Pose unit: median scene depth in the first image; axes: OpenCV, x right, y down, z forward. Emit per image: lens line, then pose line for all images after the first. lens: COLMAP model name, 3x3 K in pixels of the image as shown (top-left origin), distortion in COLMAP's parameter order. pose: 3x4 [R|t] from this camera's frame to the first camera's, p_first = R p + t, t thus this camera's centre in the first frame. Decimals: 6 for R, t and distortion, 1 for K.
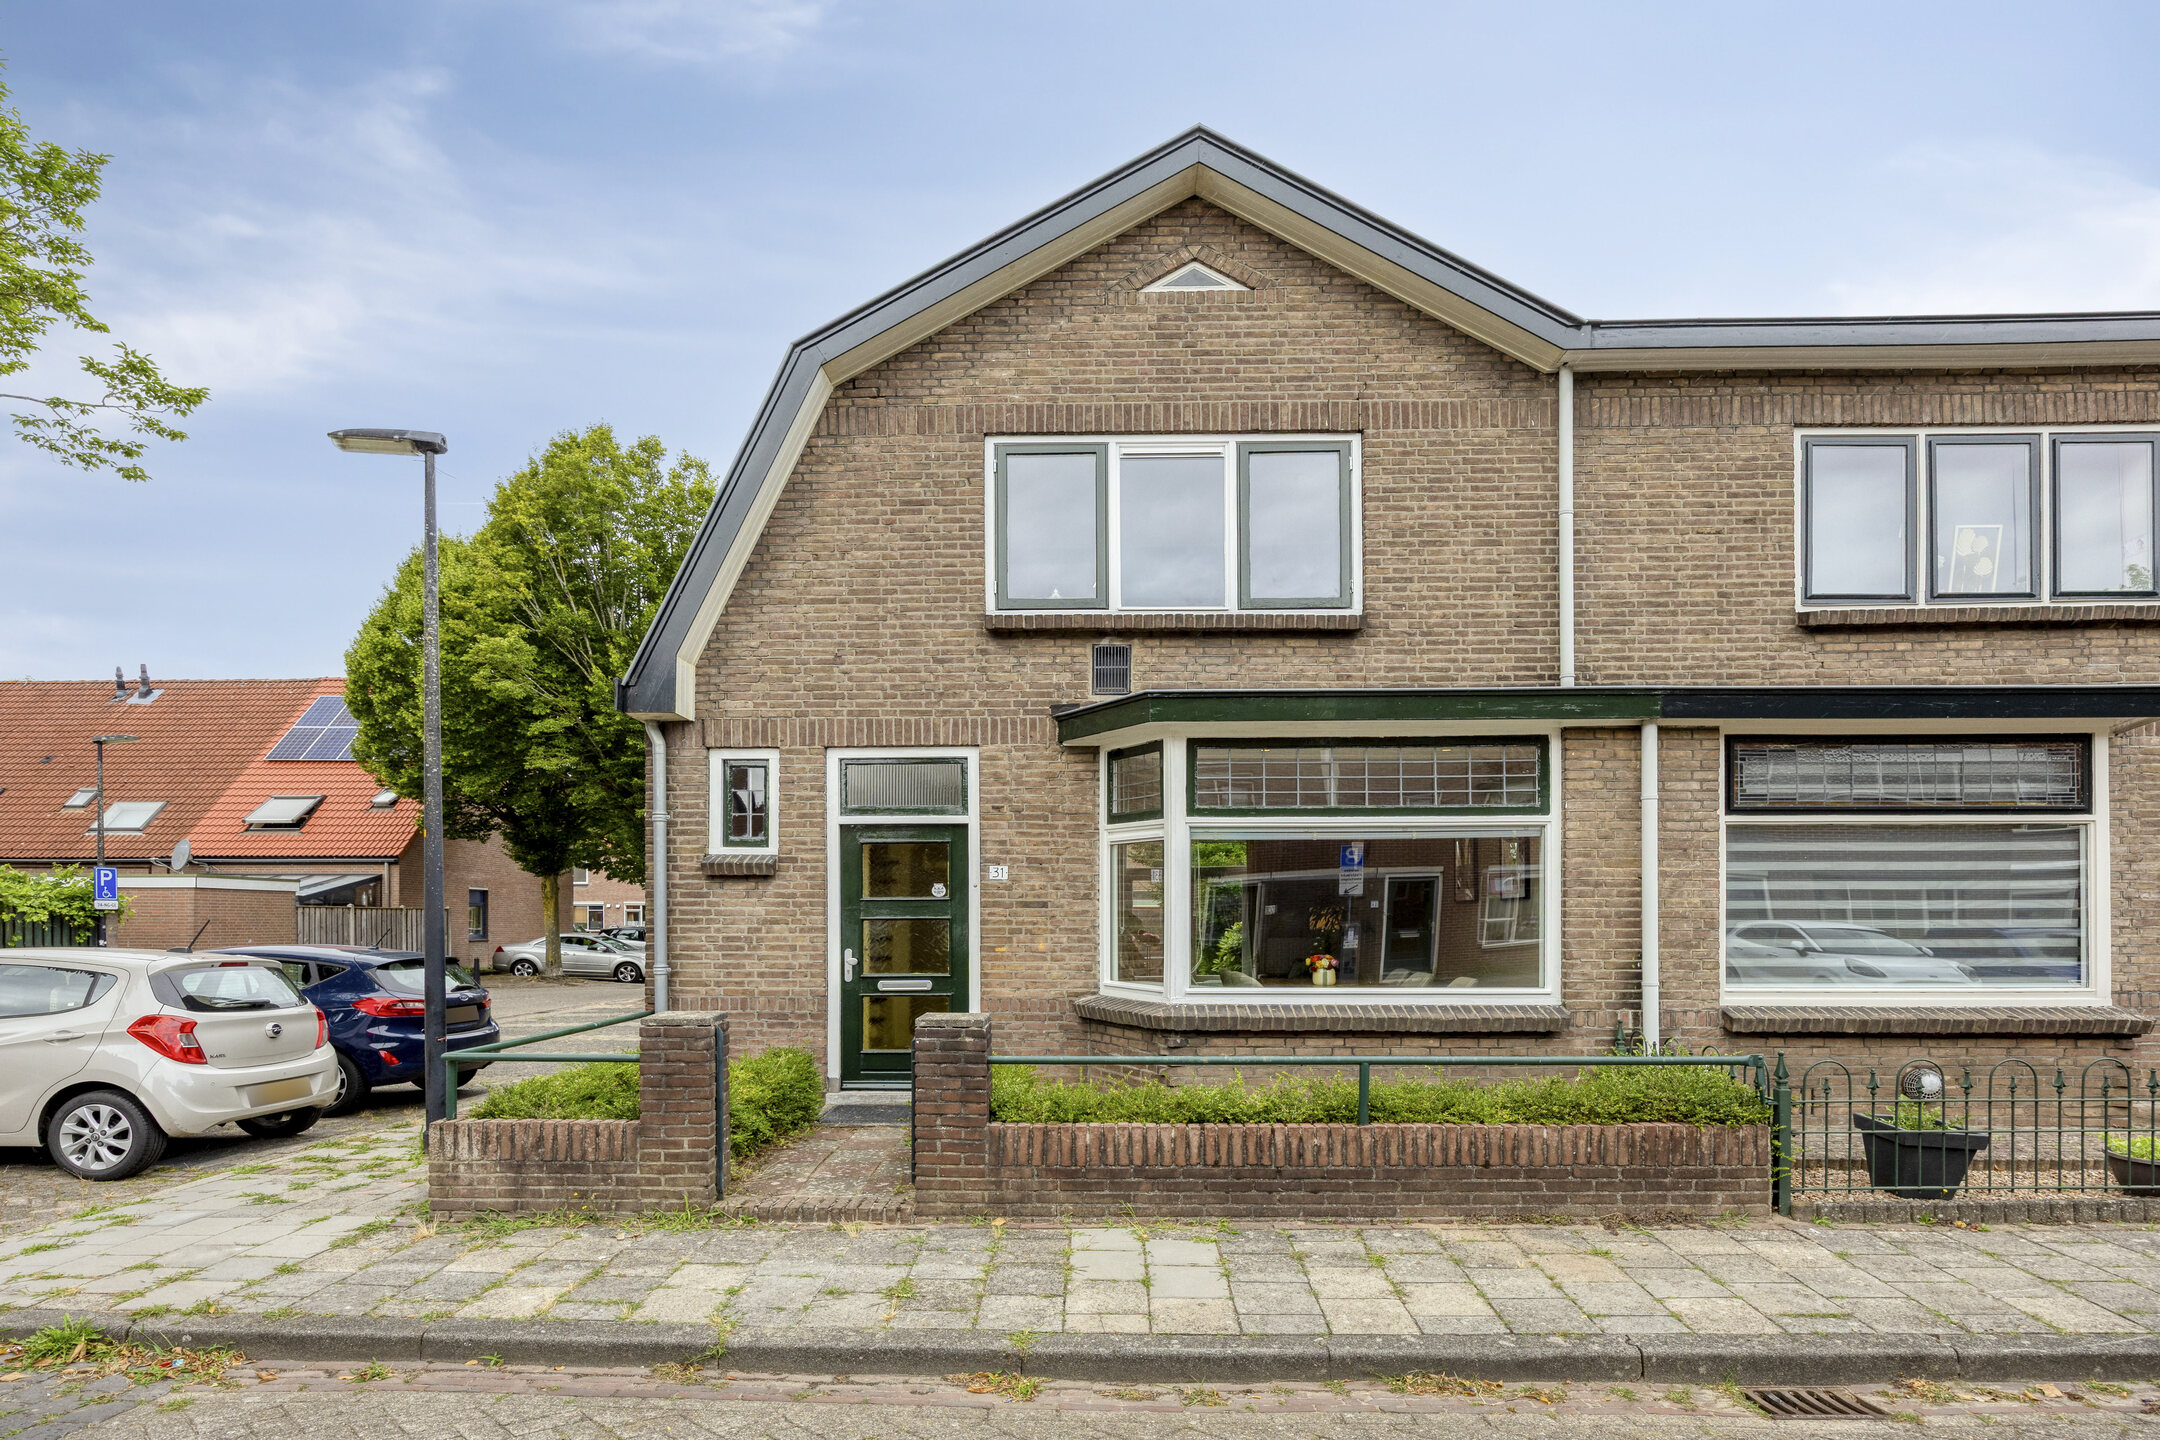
lens RADIAL K [[1042.1, 0, 1078.9], [0, 1042.1, 918.4], [0, 0, 1]] dist [-0.008424, 0.001066]
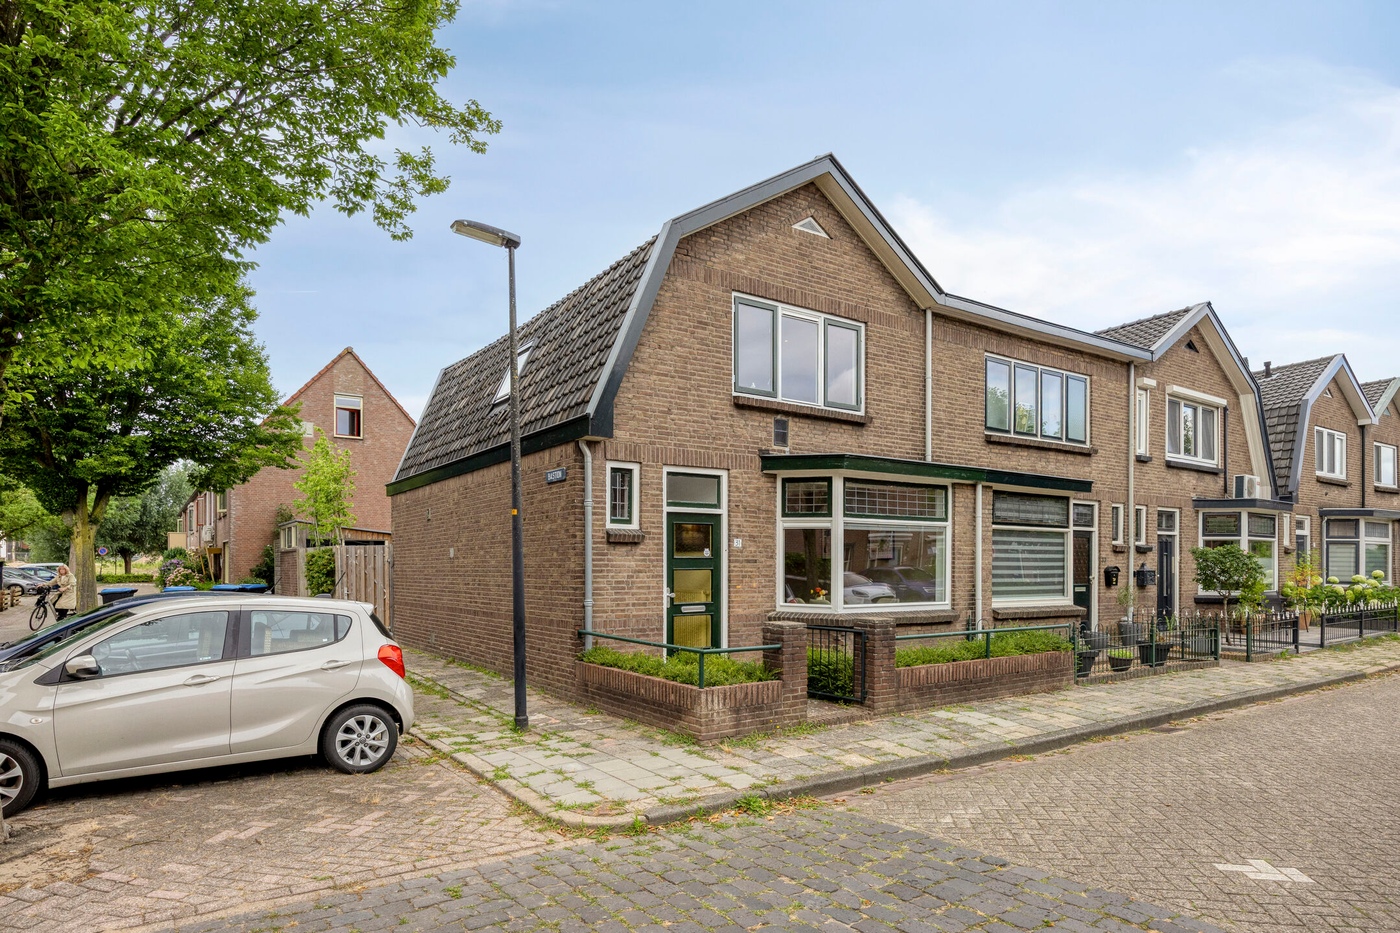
lens RADIAL K [[812.7, 0, 702.2], [0, 812.7, 562.6], [0, 0, 1]] dist [0.002025, 0.000154]
pose [[0.801044, 0.004831, 0.598586, -0.935732], [-0.006231, 0.999981, 0.000268, -0.010843], [-0.598573, -0.003945, 0.801058, -0.056492]]
